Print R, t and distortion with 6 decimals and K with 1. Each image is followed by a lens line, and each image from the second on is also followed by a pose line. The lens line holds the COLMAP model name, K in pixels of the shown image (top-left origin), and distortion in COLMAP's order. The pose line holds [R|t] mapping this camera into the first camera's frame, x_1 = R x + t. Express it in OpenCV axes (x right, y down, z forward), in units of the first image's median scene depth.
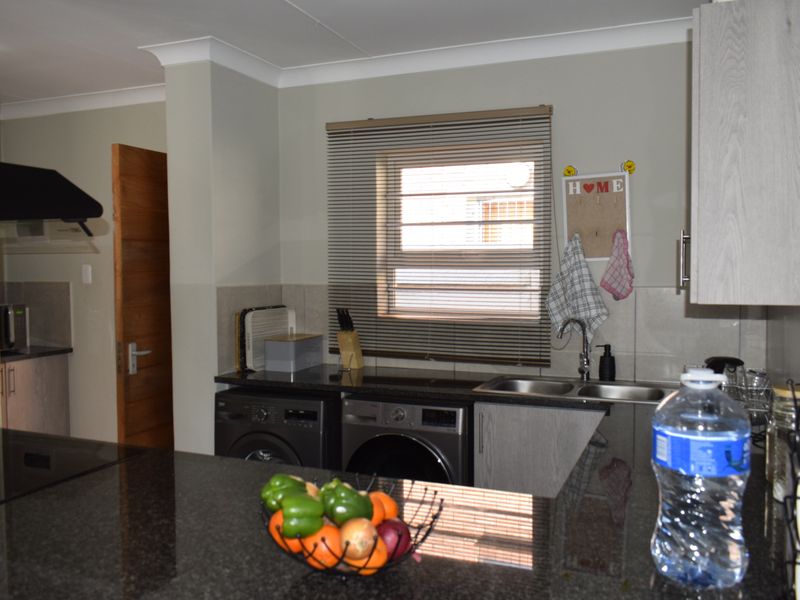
lens RADIAL K [[701.0, 0, 402.3], [0, 701.0, 294.6], [0, 0, 1]] dist [-0.012086, 0.004772]
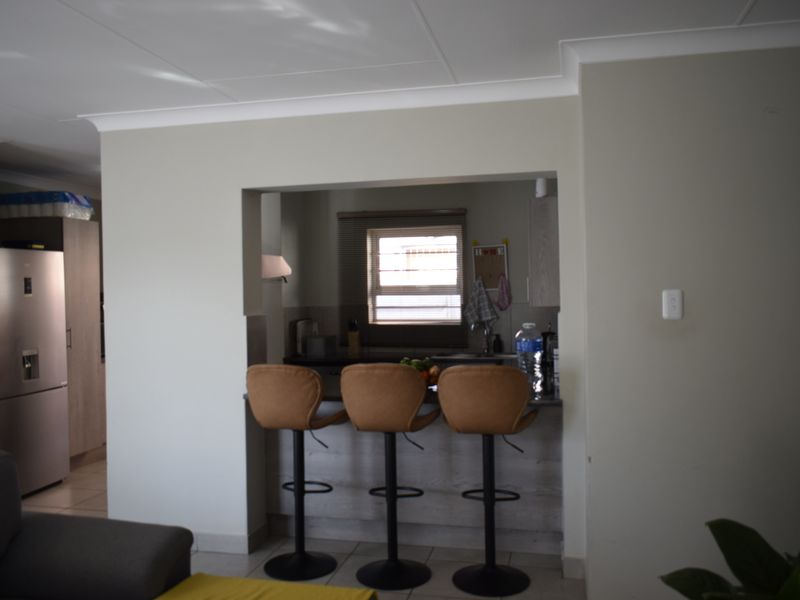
lens RADIAL K [[701.0, 0, 402.3], [0, 701.0, 294.6], [0, 0, 1]] dist [-0.012086, 0.004772]
pose [[0.986754, -0.013684, 0.161644, -0.254466], [0.020154, 0.999057, -0.038455, 0.030420], [-0.160966, 0.041203, 0.986100, -0.797743]]
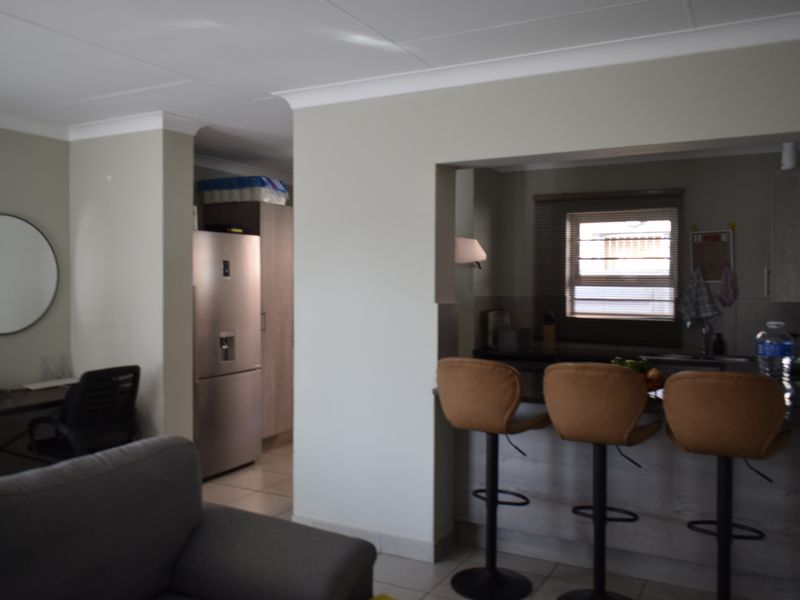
lens RADIAL K [[701.0, 0, 402.3], [0, 701.0, 294.6], [0, 0, 1]] dist [-0.012086, 0.004772]
pose [[0.995082, 0.008445, -0.098695, -0.270644], [-0.011232, 0.999553, -0.027720, 0.032503], [0.098417, 0.028692, 0.994732, -0.674521]]
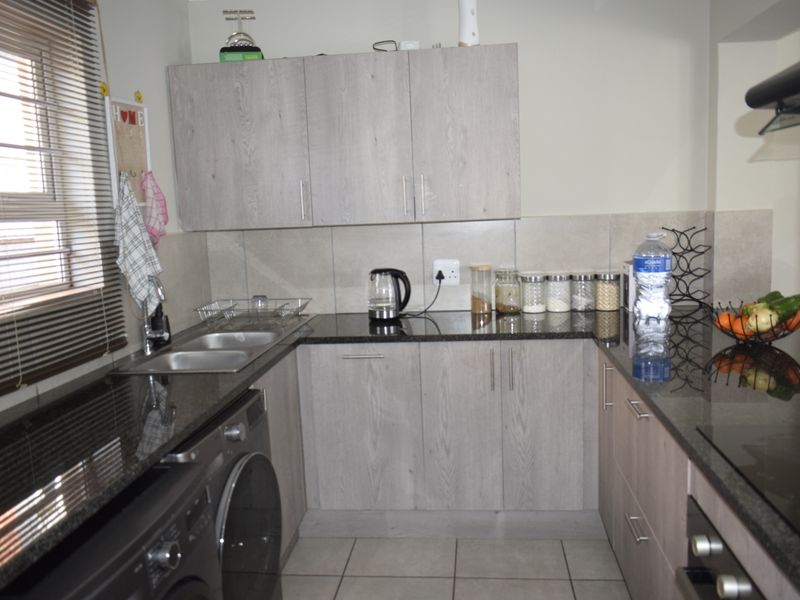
lens RADIAL K [[701.0, 0, 402.3], [0, 701.0, 294.6], [0, 0, 1]] dist [-0.012086, 0.004772]
pose [[-0.274894, -0.103971, 0.955836, -0.579362], [0.084558, 0.987670, 0.131752, -0.027023], [-0.957749, 0.117042, -0.262713, 0.879578]]
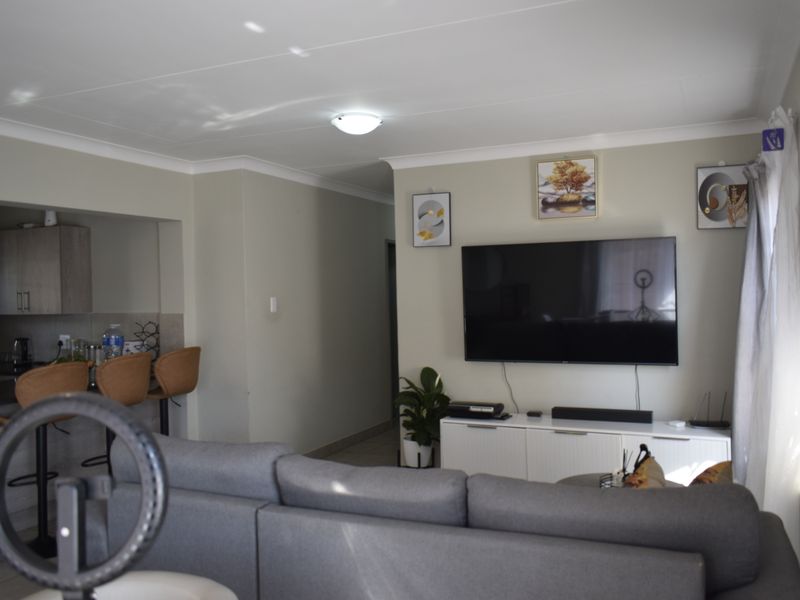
lens RADIAL K [[701.0, 0, 402.3], [0, 701.0, 294.6], [0, 0, 1]] dist [-0.012086, 0.004772]
pose [[0.037594, -0.002650, 0.999290, -1.407588], [0.065398, 0.997859, 0.000186, 0.012014], [-0.997151, 0.065344, 0.037687, -0.373366]]
